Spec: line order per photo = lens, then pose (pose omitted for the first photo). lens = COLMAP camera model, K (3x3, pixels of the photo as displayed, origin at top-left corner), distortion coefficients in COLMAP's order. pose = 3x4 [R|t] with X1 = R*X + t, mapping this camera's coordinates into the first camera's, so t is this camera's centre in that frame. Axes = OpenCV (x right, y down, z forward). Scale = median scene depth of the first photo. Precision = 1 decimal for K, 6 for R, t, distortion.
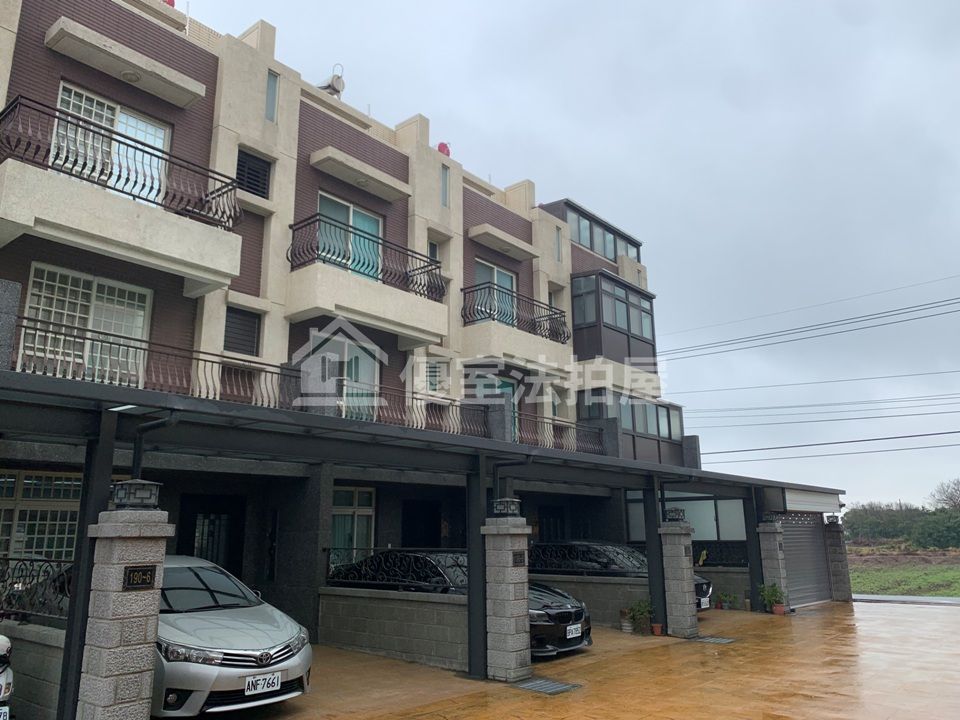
lens RADIAL K [[740.6, 0, 480.0], [0, 740.6, 360.0], [0, 0, 1]] dist [0.055716, -0.092440]
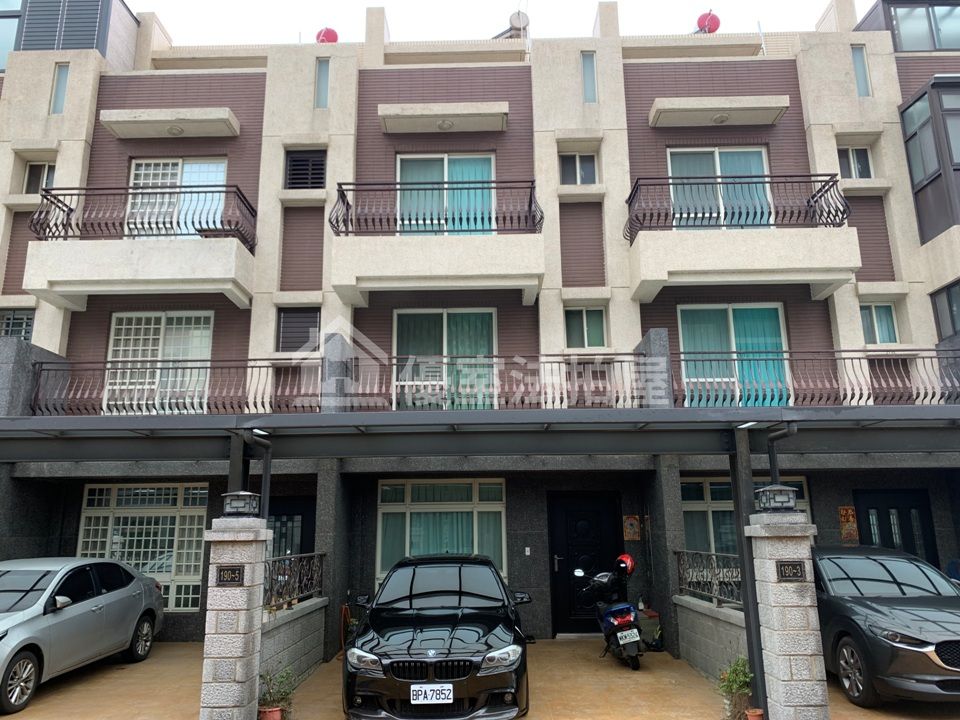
lens RADIAL K [[740.6, 0, 480.0], [0, 740.6, 360.0], [0, 0, 1]] dist [0.055716, -0.092440]
pose [[0.621318, -0.180708, -0.762436, 0.605921], [0.182911, 0.979609, -0.083125, 0.135245], [0.761910, -0.087811, 0.641702, 0.585529]]
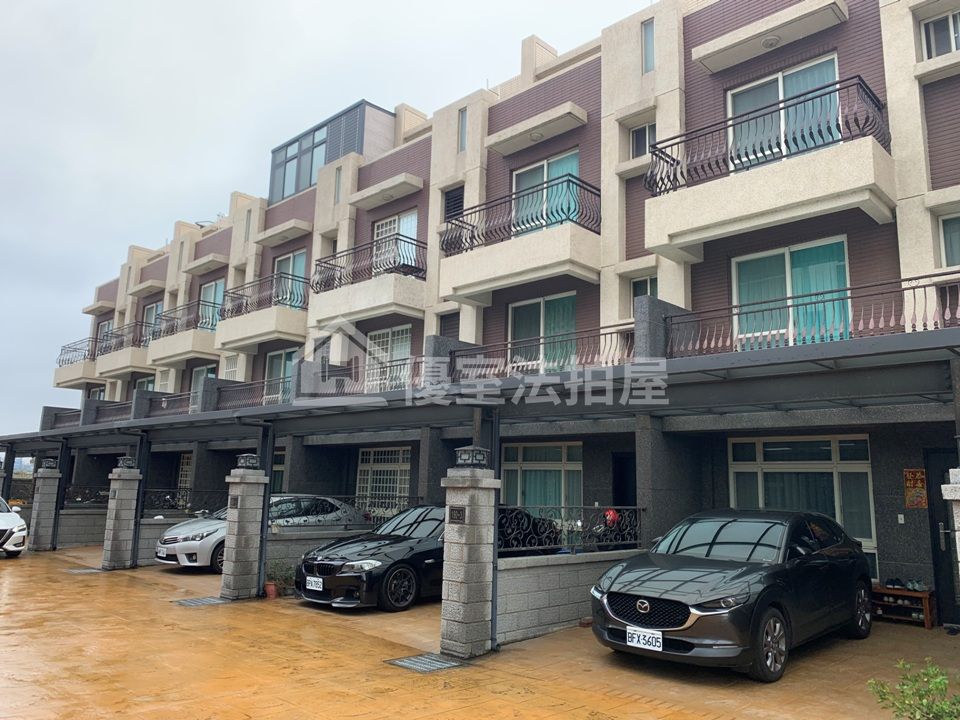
lens RADIAL K [[745.0, 0, 478.2], [0, 745.0, 350.0], [0, 0, 1]] dist [0.152230, -0.396763]
pose [[-0.085269, -0.176971, -0.980515, 1.000997], [0.202293, 0.960528, -0.190956, 0.268284], [0.975606, -0.214634, -0.046103, 1.170512]]
